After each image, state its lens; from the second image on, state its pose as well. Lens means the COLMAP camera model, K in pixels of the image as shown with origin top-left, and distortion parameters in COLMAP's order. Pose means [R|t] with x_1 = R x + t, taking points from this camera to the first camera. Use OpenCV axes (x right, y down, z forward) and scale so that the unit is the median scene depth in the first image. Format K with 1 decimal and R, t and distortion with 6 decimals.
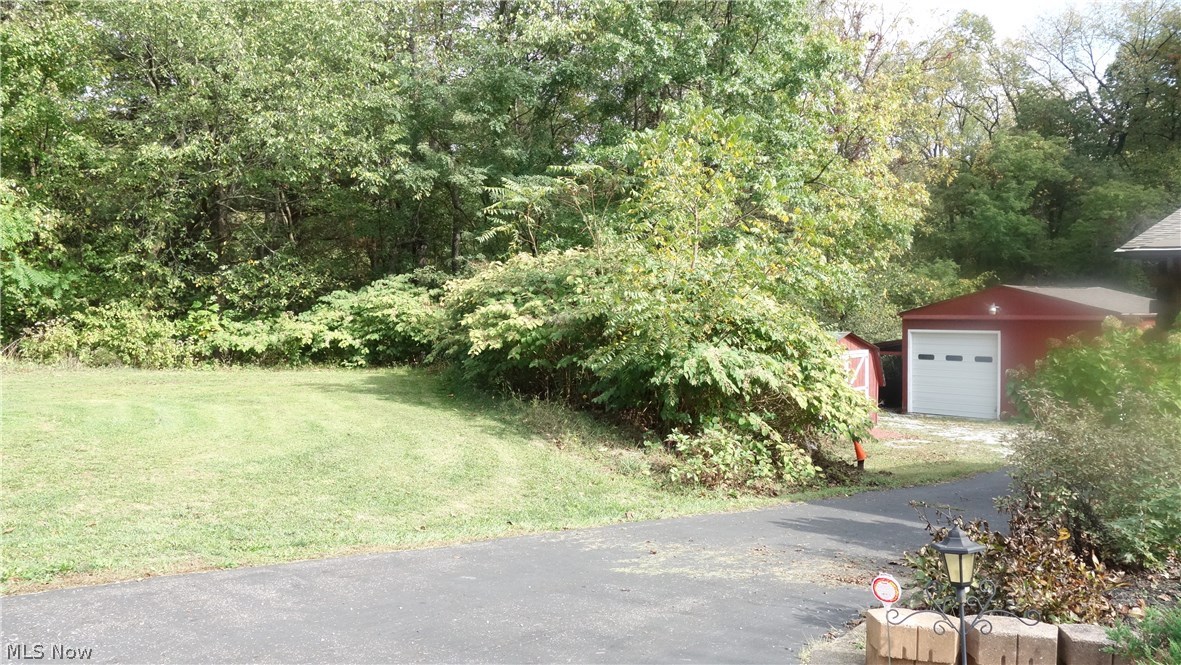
lens RADIAL K [[931.9, 0, 593.4], [0, 931.9, 337.1], [0, 0, 1]] dist [0.008438, 0.001051]
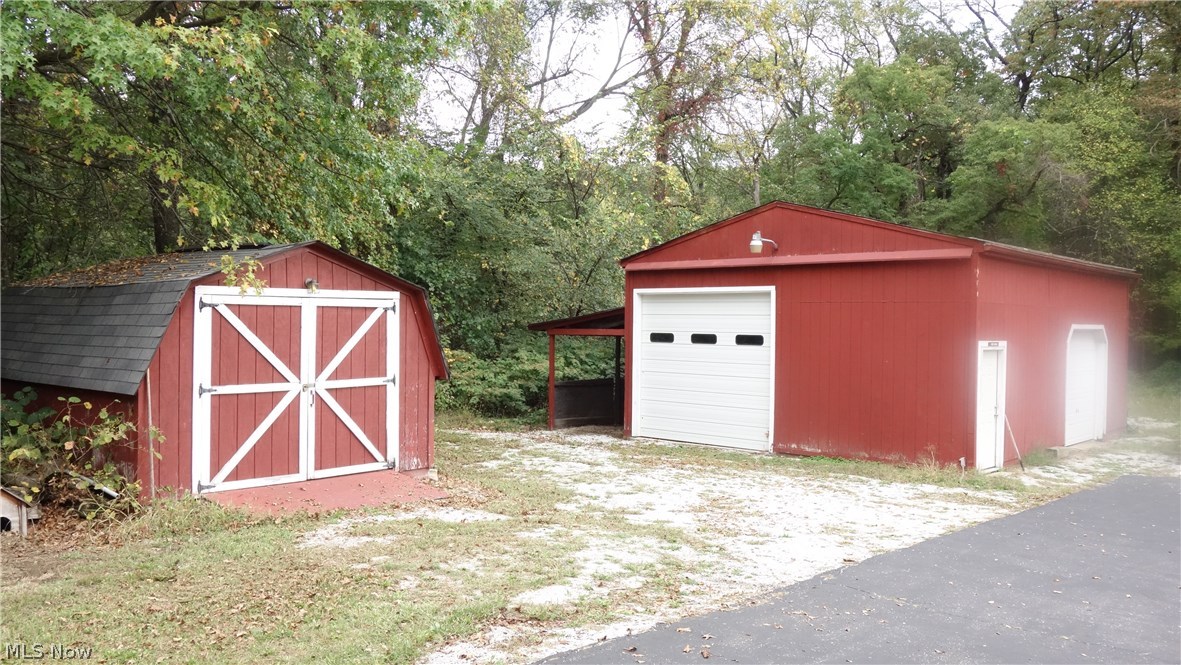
lens RADIAL K [[931.9, 0, 593.4], [0, 931.9, 337.1], [0, 0, 1]] dist [0.008438, 0.001051]
pose [[0.997716, 0.015642, 0.065710, 0.275986], [-0.014270, 0.999672, -0.021283, 0.033181], [-0.066021, 0.020297, 0.997612, 0.438324]]
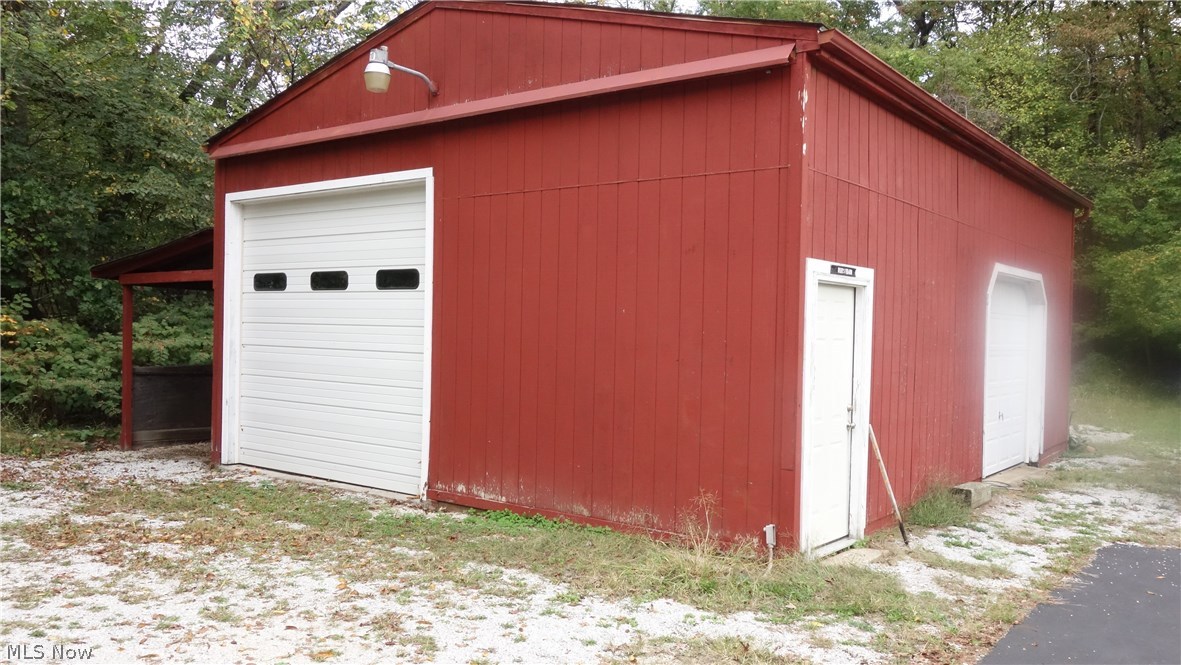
lens RADIAL K [[931.9, 0, 593.4], [0, 931.9, 337.1], [0, 0, 1]] dist [0.008438, 0.001051]
pose [[0.987443, 0.022579, 0.156352, 0.409872], [-0.018473, 0.999447, -0.027659, 0.045349], [-0.156890, 0.024424, 0.987314, 0.677221]]
